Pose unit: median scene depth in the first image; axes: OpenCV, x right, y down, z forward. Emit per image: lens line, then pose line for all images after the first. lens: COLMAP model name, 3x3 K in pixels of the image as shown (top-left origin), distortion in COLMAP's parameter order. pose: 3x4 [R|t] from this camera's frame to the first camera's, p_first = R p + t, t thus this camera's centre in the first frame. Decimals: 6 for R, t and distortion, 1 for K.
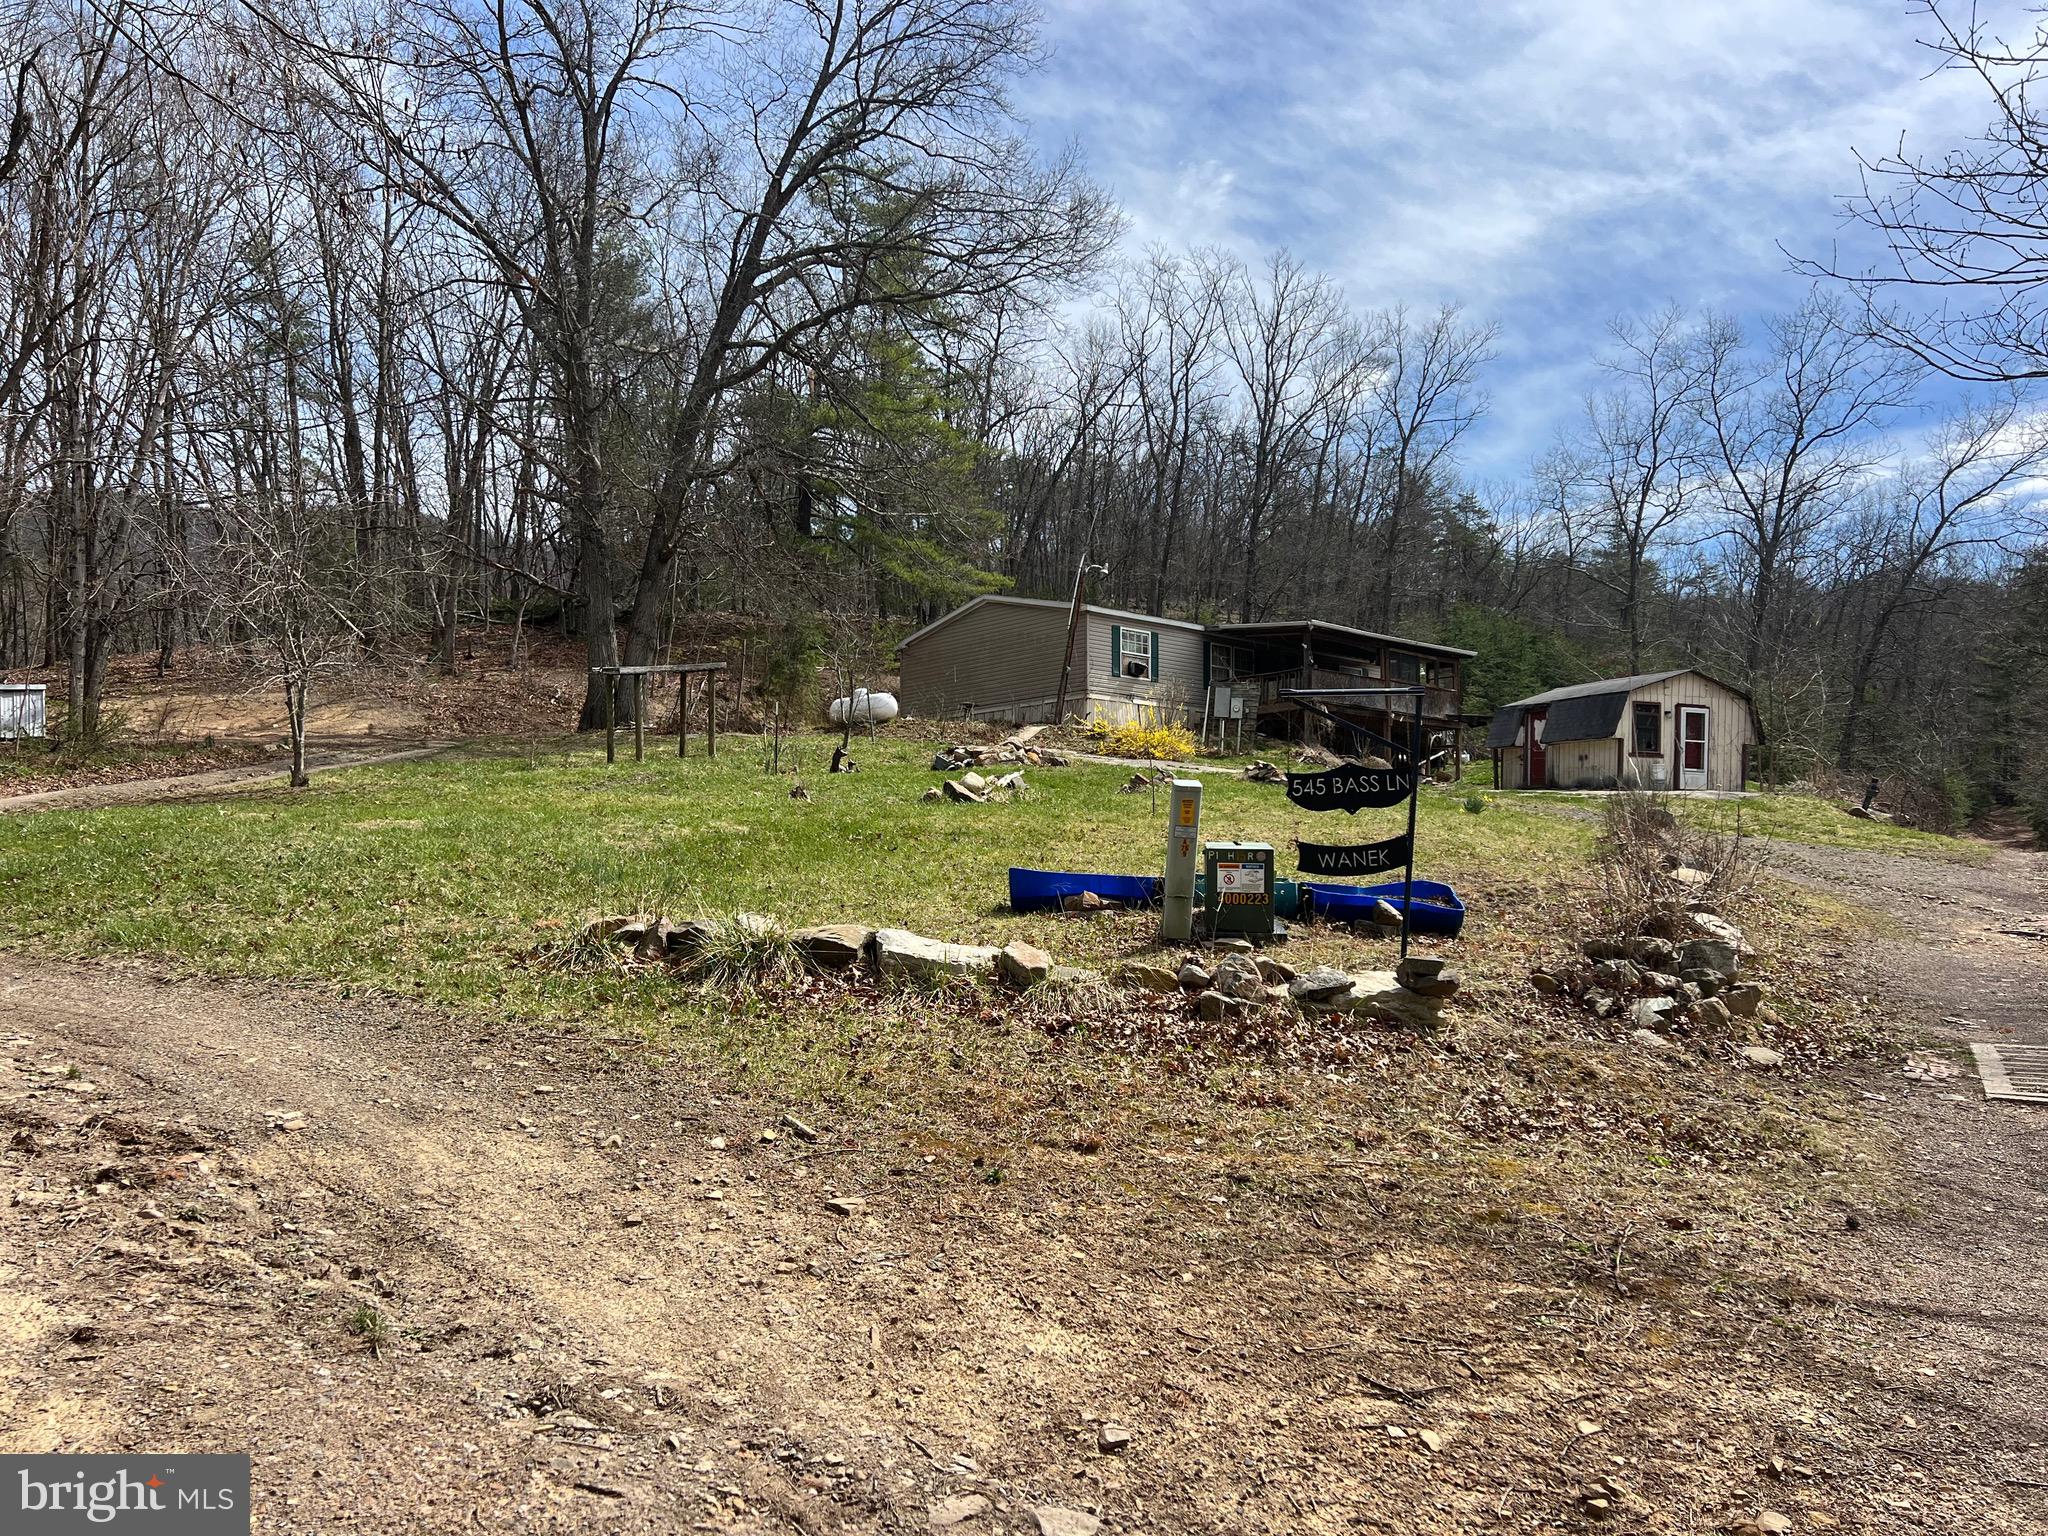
lens RADIAL K [[1469.9, 0, 1024.0], [0, 1469.9, 768.0], [0, 0, 1]] dist [-0.000238, -0.000876]
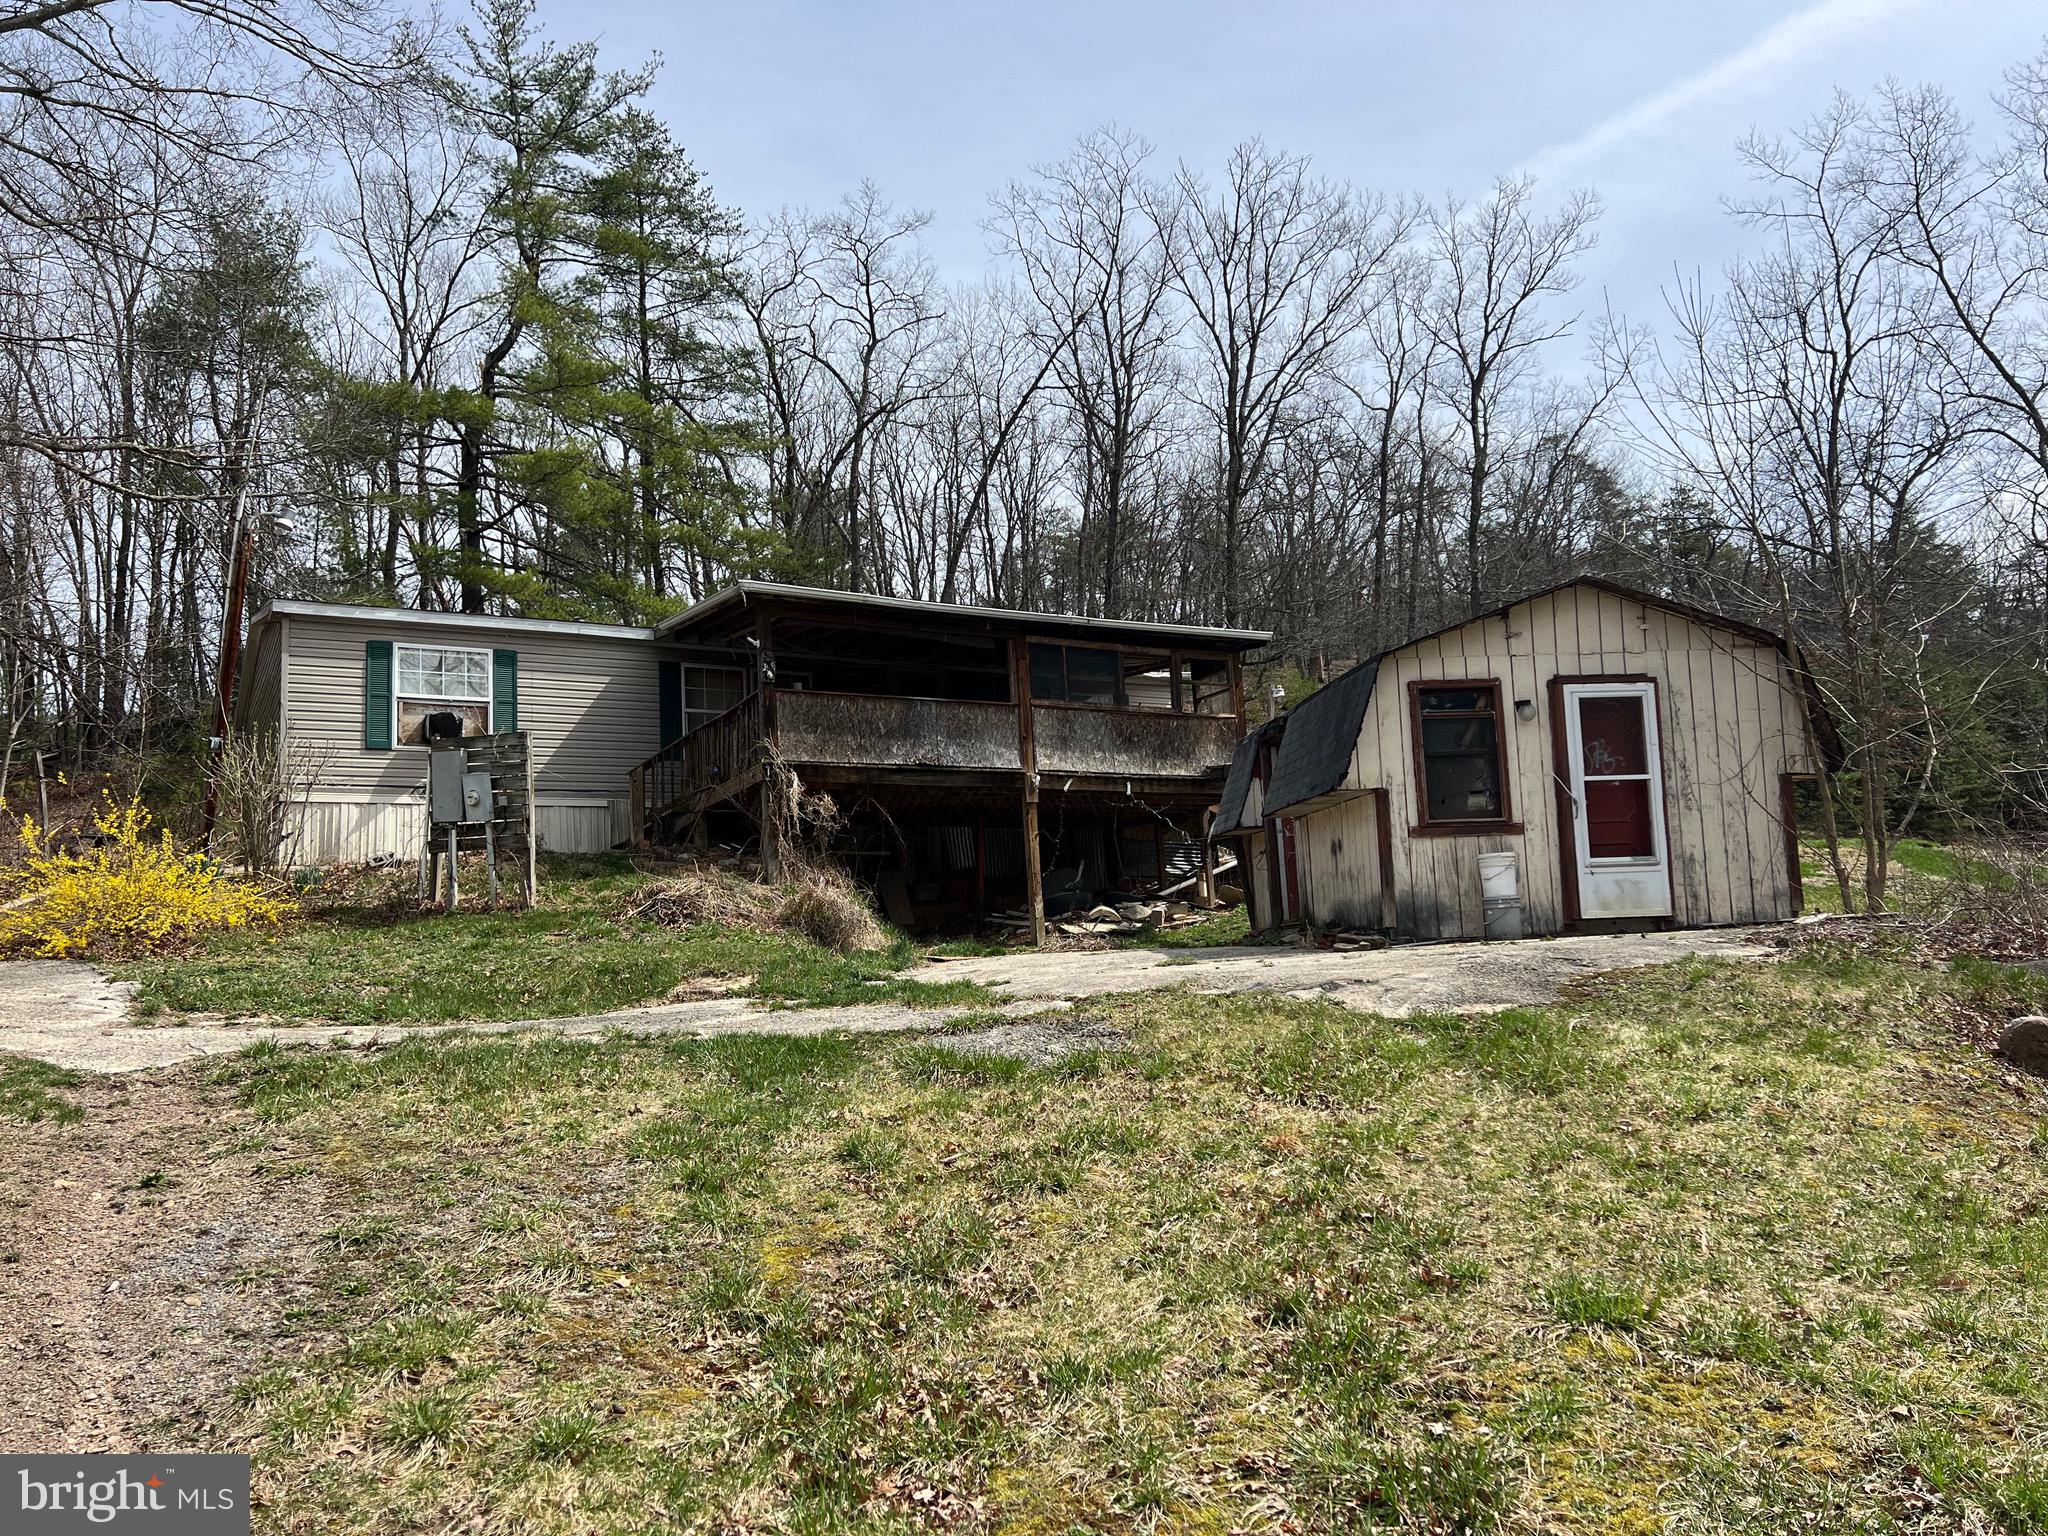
lens RADIAL K [[1469.9, 0, 1024.0], [0, 1469.9, 768.0], [0, 0, 1]] dist [-0.000238, -0.000876]
pose [[0.975109, -0.092558, -0.201483, 0.389642], [0.077861, 0.993773, -0.079702, -0.003749], [0.207606, 0.062030, 0.976244, 0.630844]]
